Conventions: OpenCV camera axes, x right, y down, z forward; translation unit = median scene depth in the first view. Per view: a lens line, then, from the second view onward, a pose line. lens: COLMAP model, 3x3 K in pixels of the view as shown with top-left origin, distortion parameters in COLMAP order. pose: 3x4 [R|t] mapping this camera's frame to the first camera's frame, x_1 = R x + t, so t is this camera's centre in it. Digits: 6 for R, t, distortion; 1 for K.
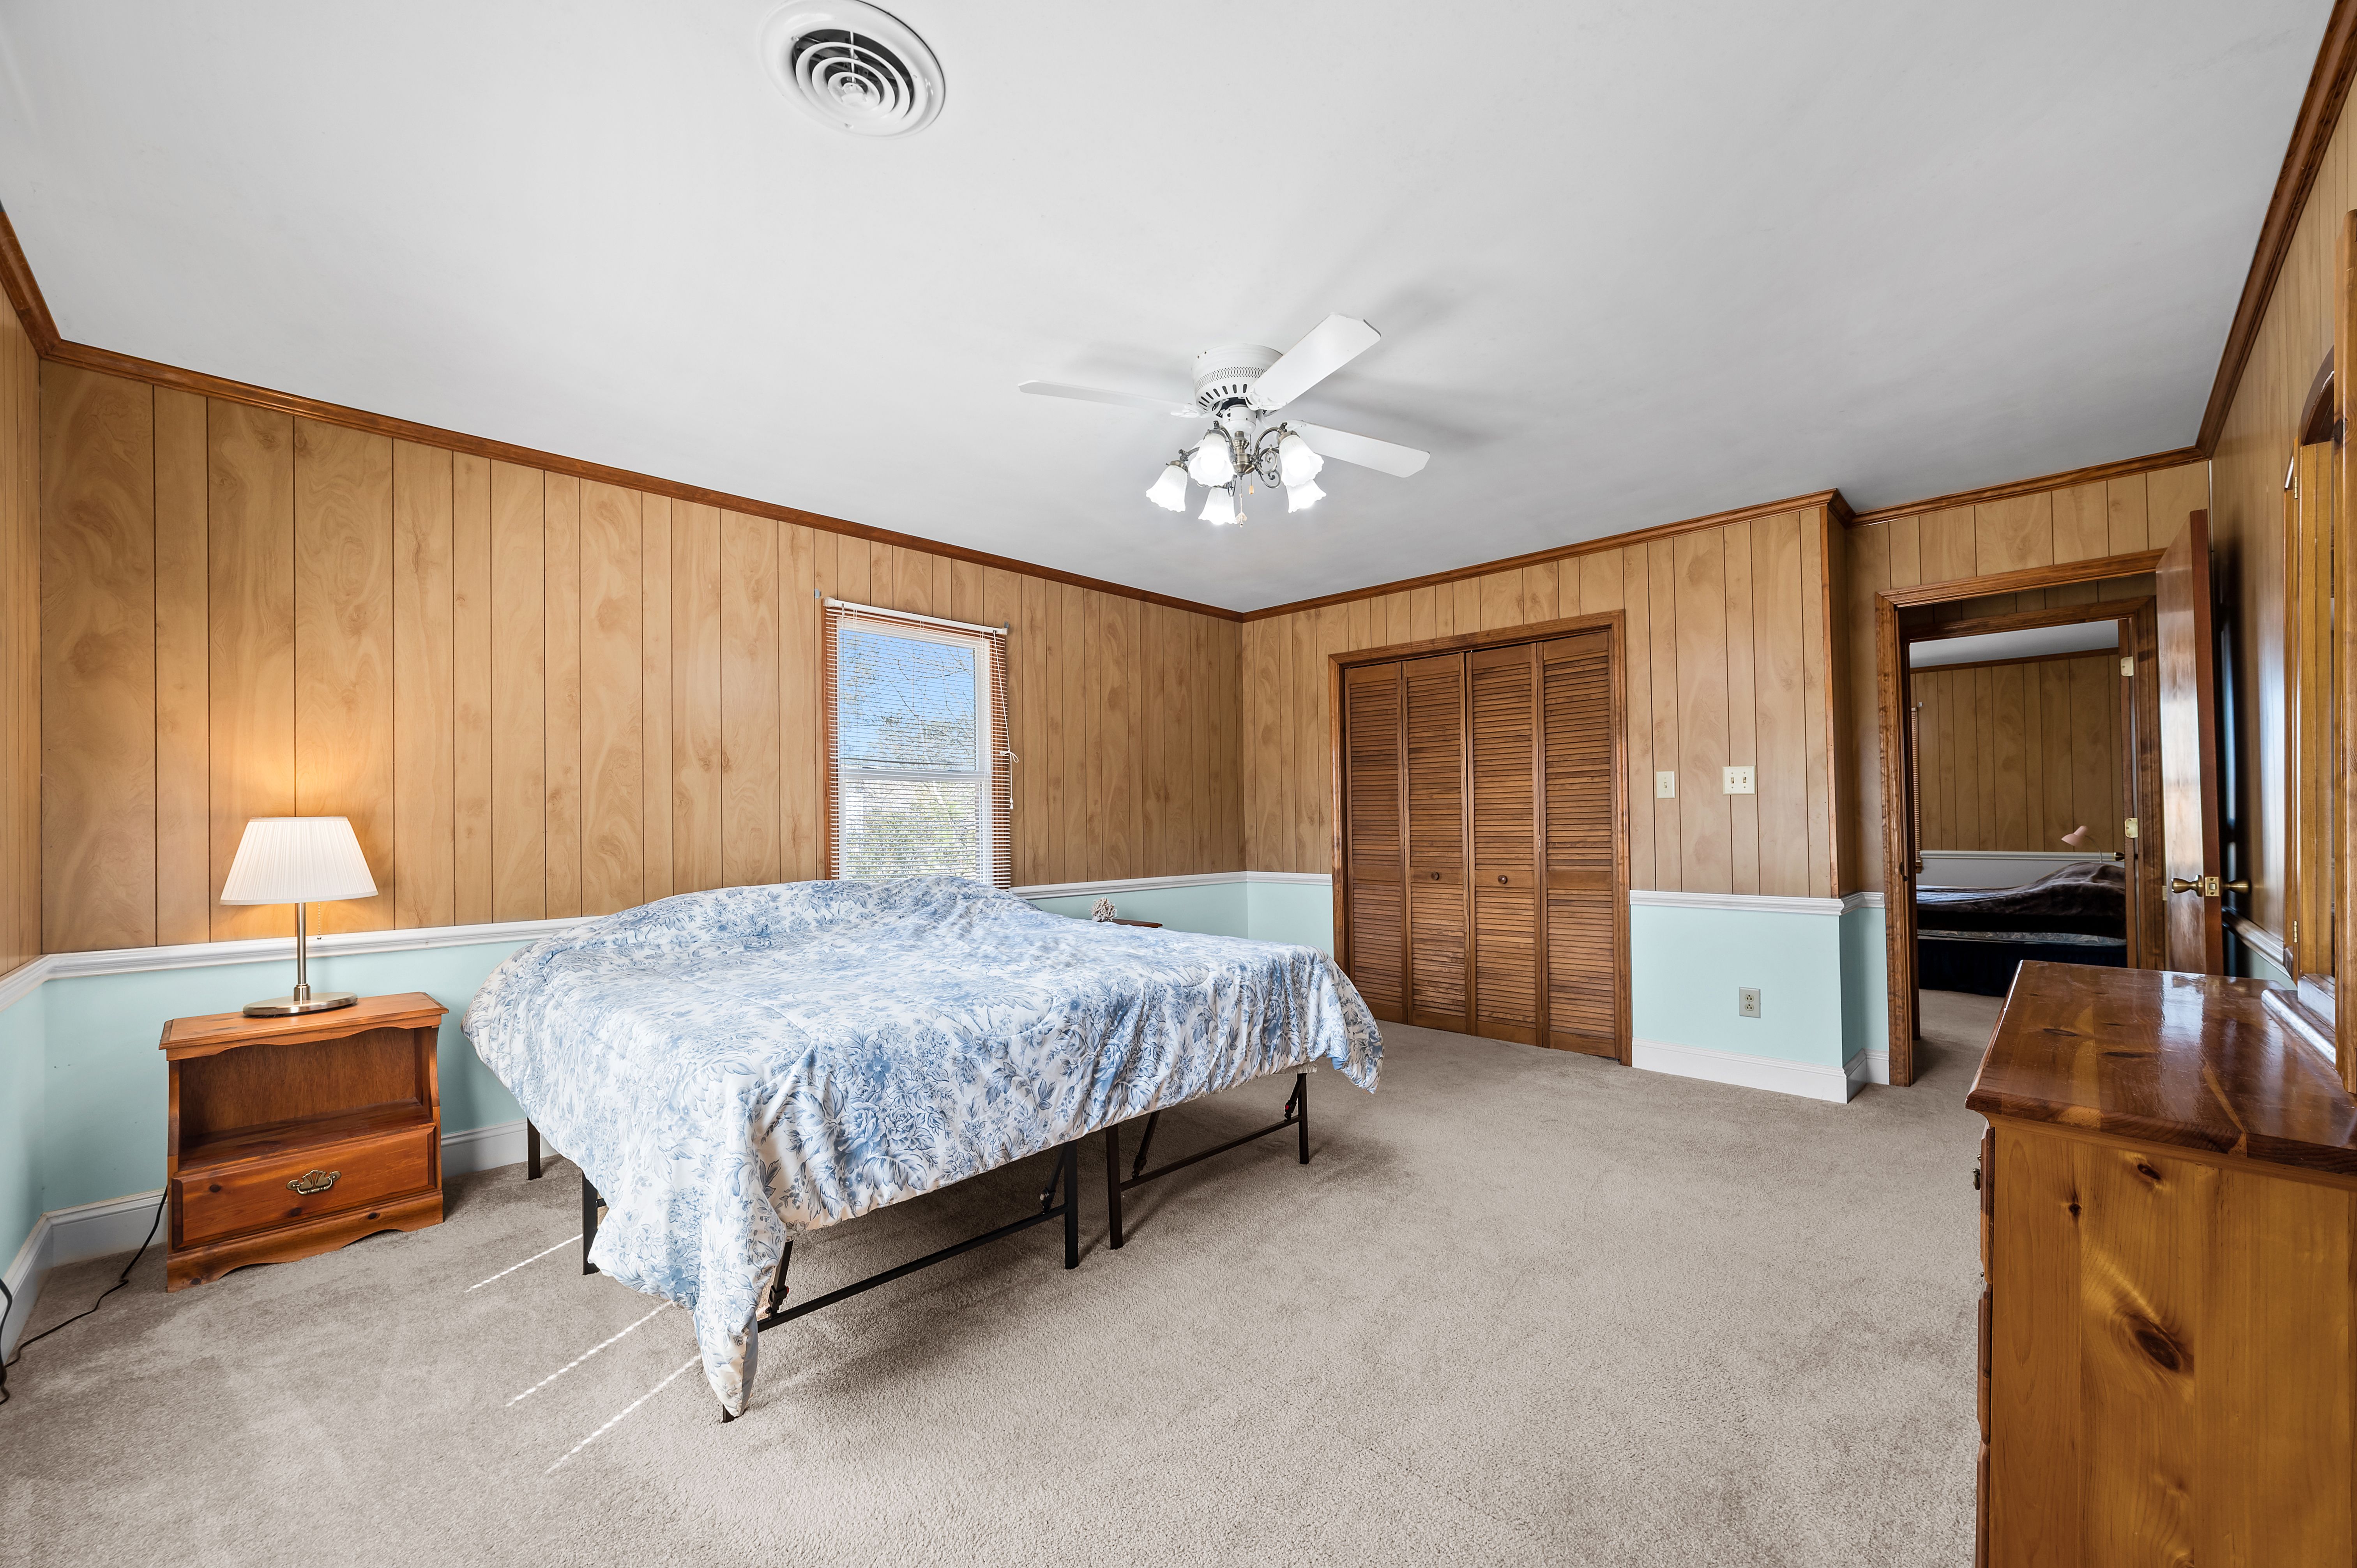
lens RADIAL K [[913.5, 0, 1175.5], [0, 913.5, 799.9], [0, 0, 1]] dist [-0.002314, -0.000045]
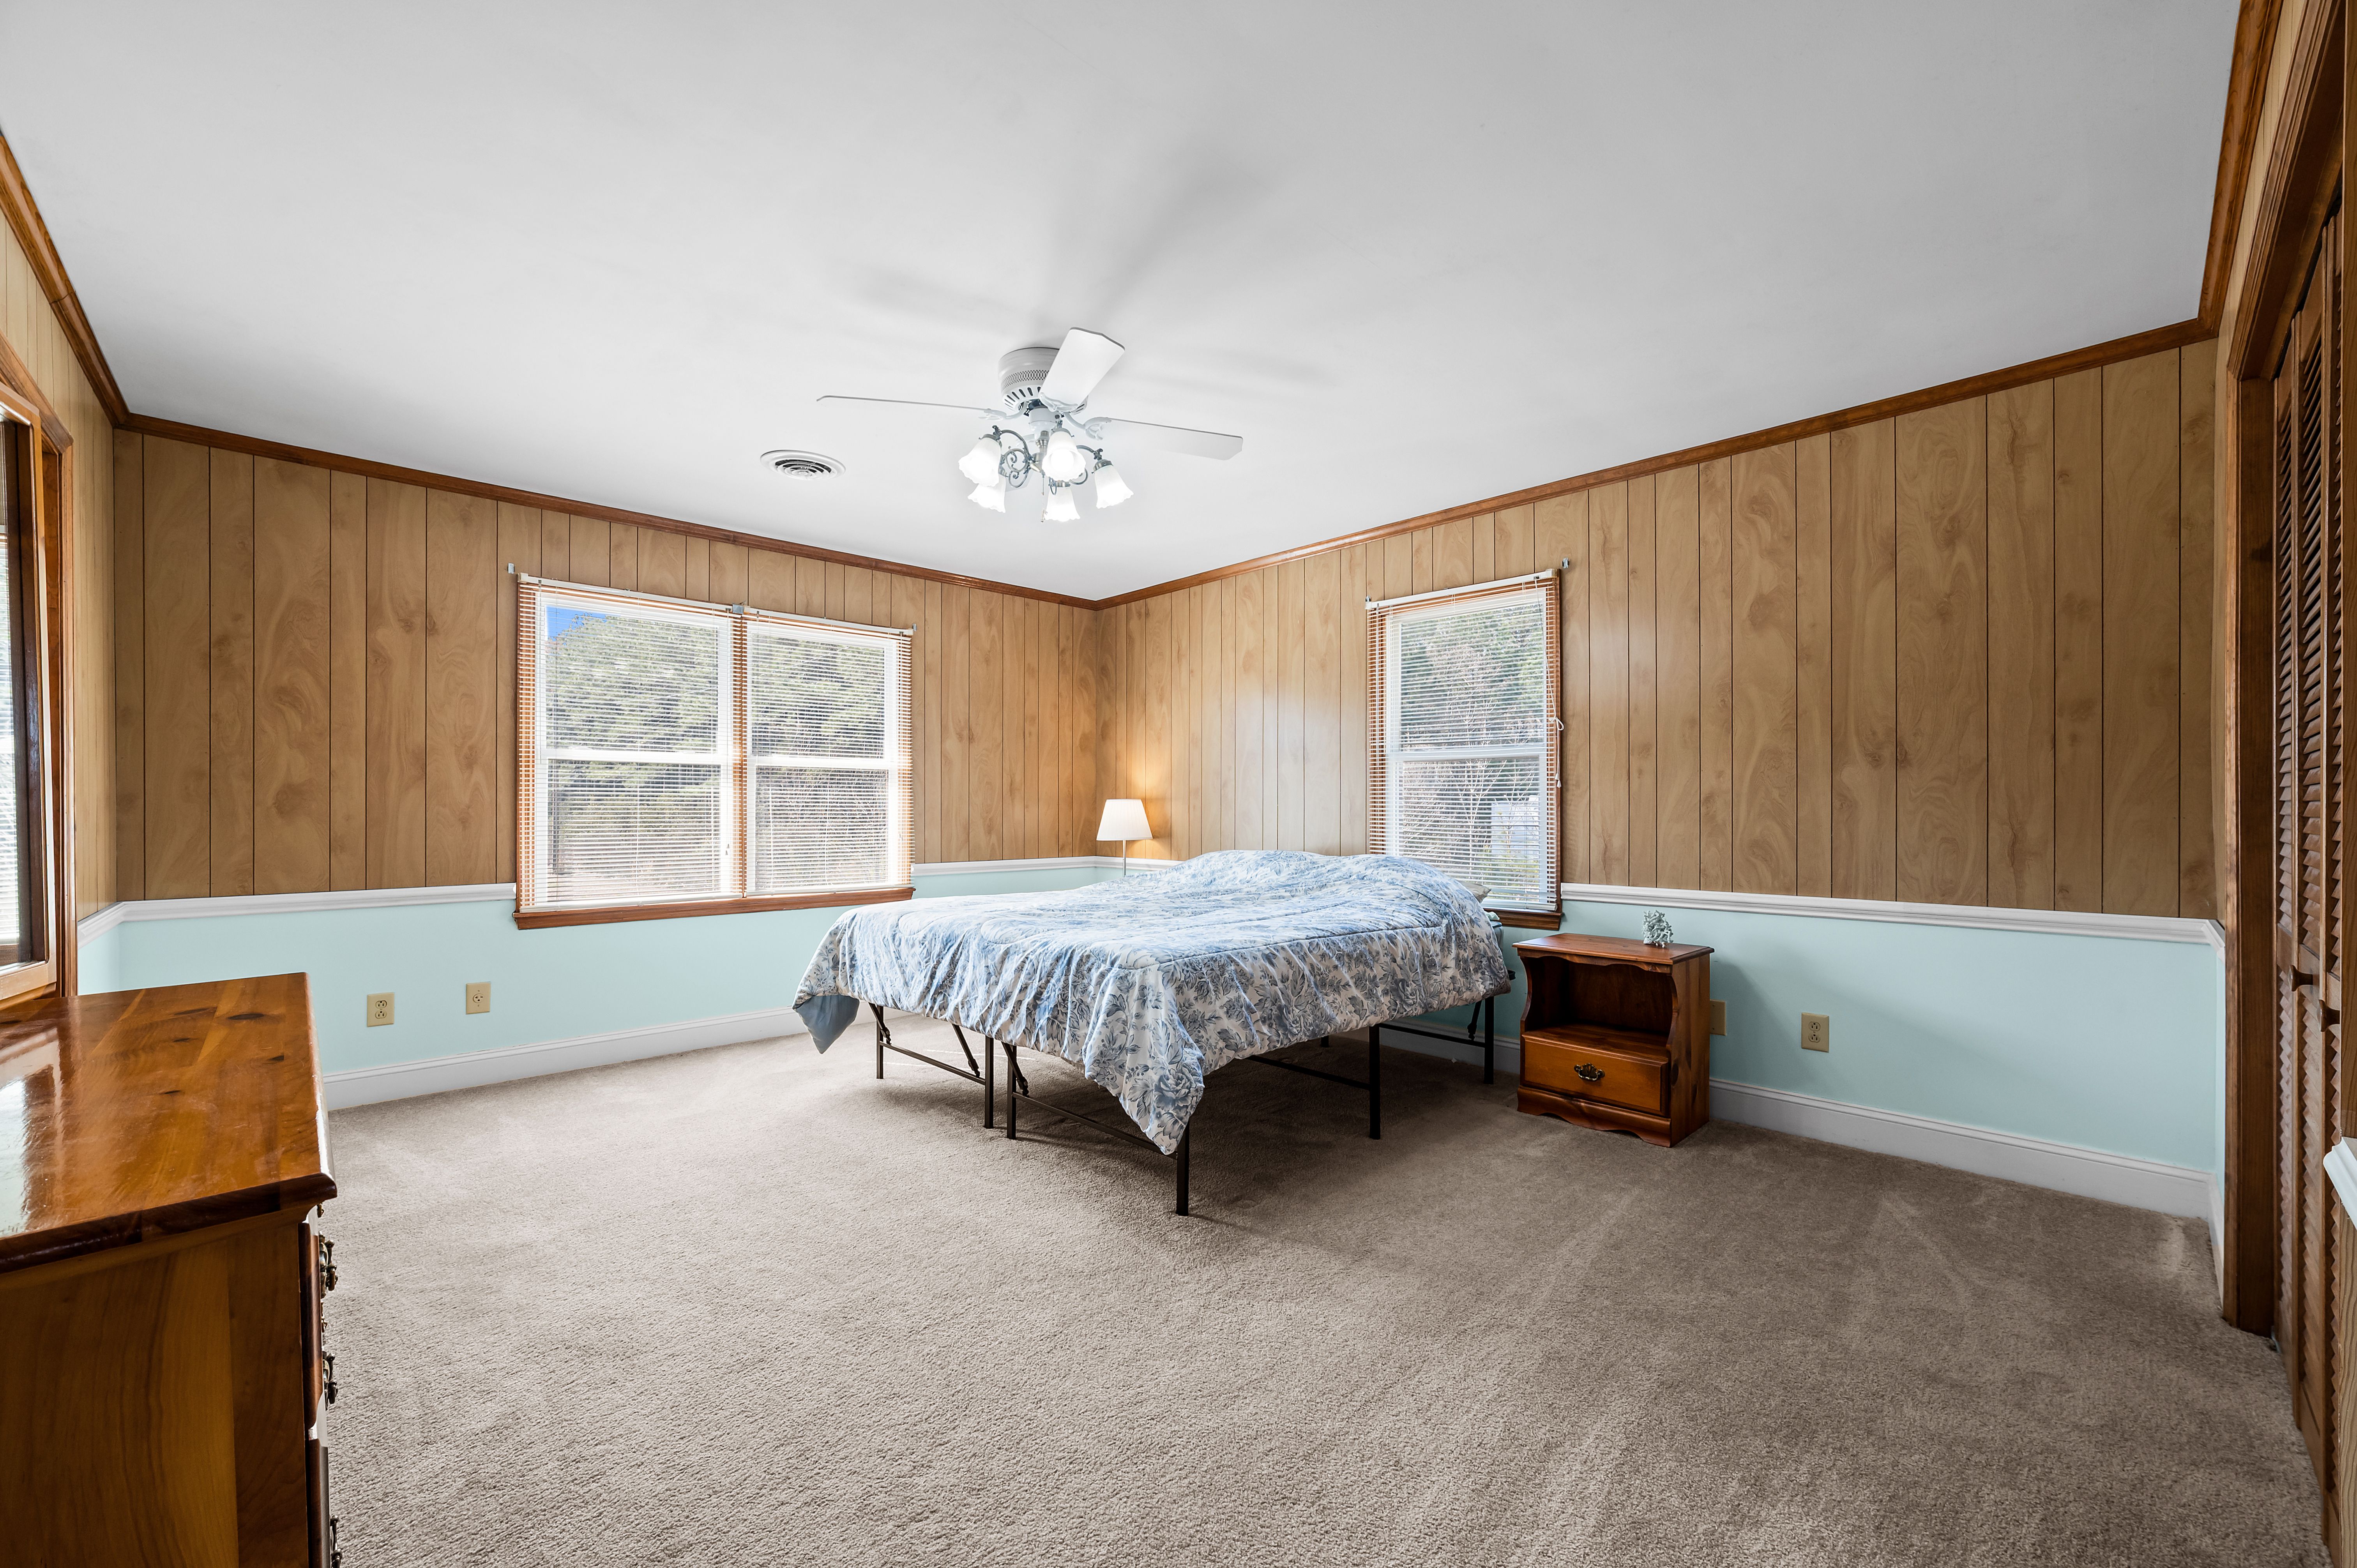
lens RADIAL K [[913.5, 0, 1144.4], [0, 913.5, 826.0], [0, 0, 1]] dist [-0.002314, -0.000045]
pose [[0.005682, 0.000887, -0.999983, 0.567637], [-0.001161, 0.999999, 0.000880, 0.039842], [0.999983, 0.001156, 0.005684, 0.559707]]
